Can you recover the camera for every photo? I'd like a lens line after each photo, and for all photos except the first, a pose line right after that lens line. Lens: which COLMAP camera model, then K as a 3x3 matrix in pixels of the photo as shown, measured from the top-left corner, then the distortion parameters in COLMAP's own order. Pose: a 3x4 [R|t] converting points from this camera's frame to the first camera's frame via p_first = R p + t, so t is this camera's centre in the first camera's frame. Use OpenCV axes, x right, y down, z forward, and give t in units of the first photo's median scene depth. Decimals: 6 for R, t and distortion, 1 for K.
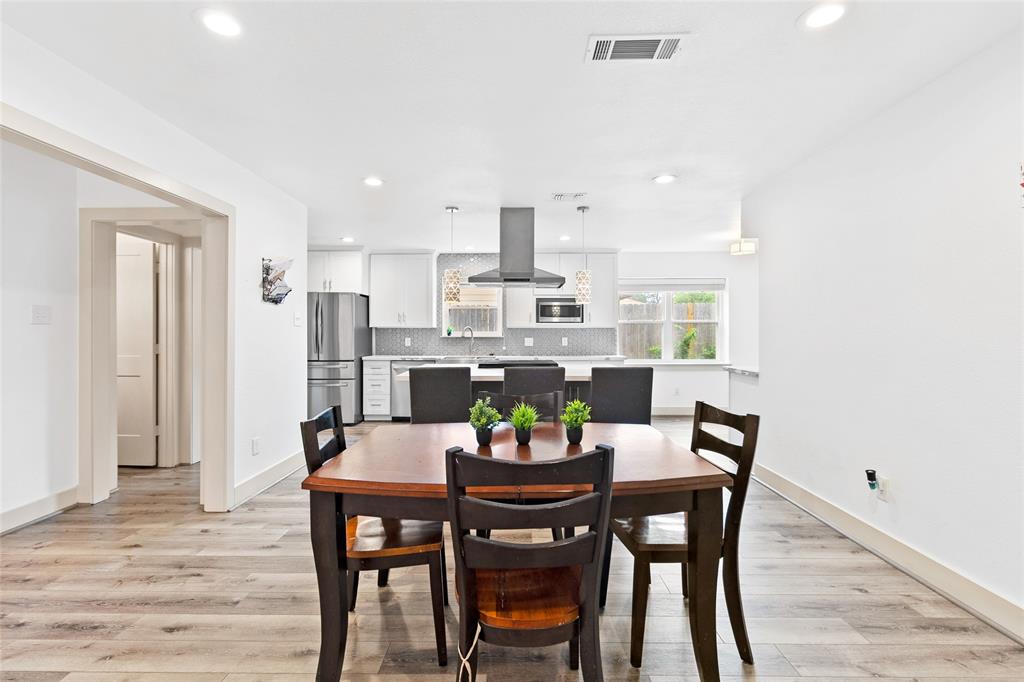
lens RADIAL K [[476.4, 0, 509.3], [0, 476.4, 340.6], [0, 0, 1]] dist [-0.001799, 0.000946]
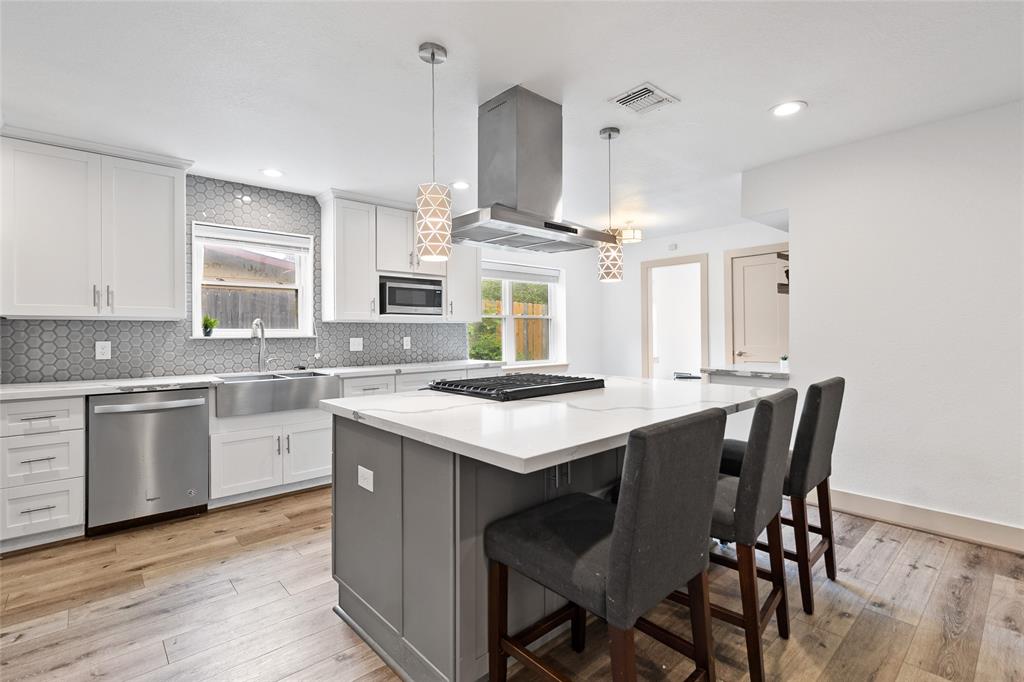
lens RADIAL K [[476.4, 0, 509.3], [0, 476.4, 330.6], [0, 0, 1]] dist [-0.001799, 0.000946]
pose [[0.738553, -0.003492, 0.674187, -0.239097], [0.015996, 0.999796, -0.012344, -0.004662], [-0.674006, 0.019900, 0.738458, 0.403770]]
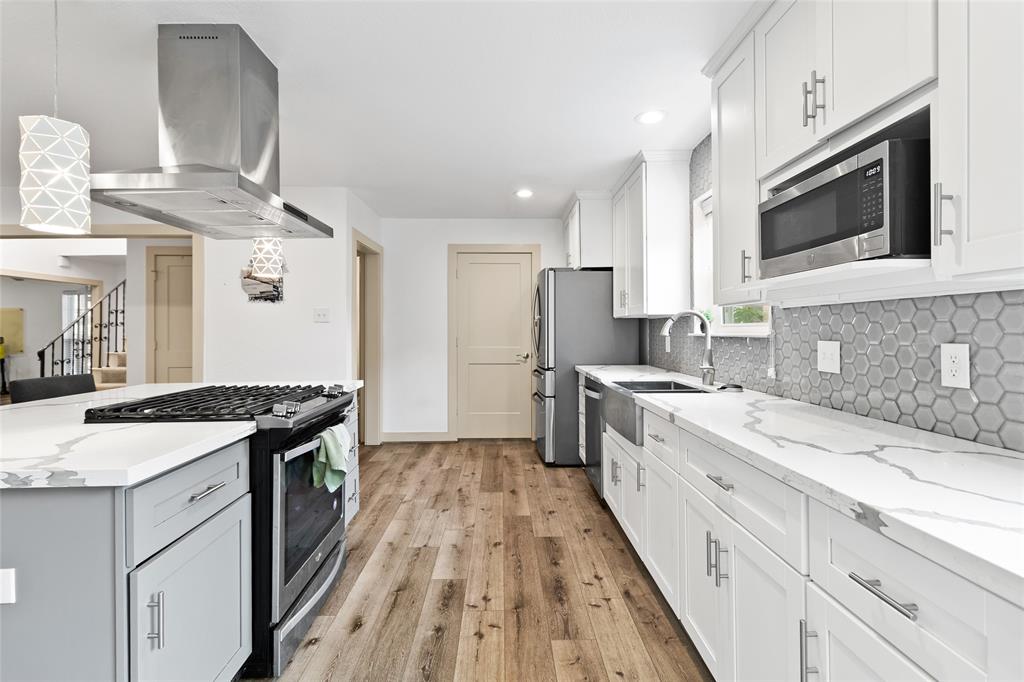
lens RADIAL K [[476.4, 0, 511.1], [0, 476.4, 329.2], [0, 0, 1]] dist [-0.001799, 0.000946]
pose [[0.031166, -0.001313, -0.999513, 0.305574], [-0.005291, 0.999985, -0.001479, -0.011309], [0.999500, 0.005335, 0.031159, 0.831461]]
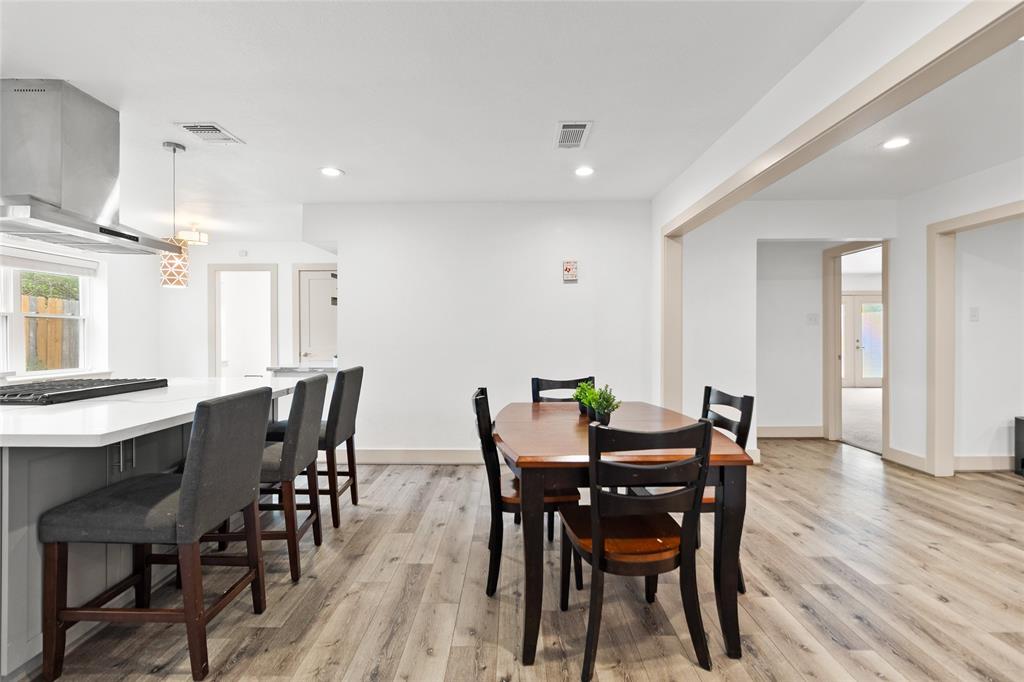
lens RADIAL K [[476.4, 0, 510.9], [0, 476.4, 334.7], [0, 0, 1]] dist [-0.001799, 0.000946]
pose [[-0.006280, -0.001618, 0.999979, -0.334519], [0.014820, 0.999889, 0.001711, -0.003606], [-0.999870, 0.014830, -0.006255, 0.343267]]
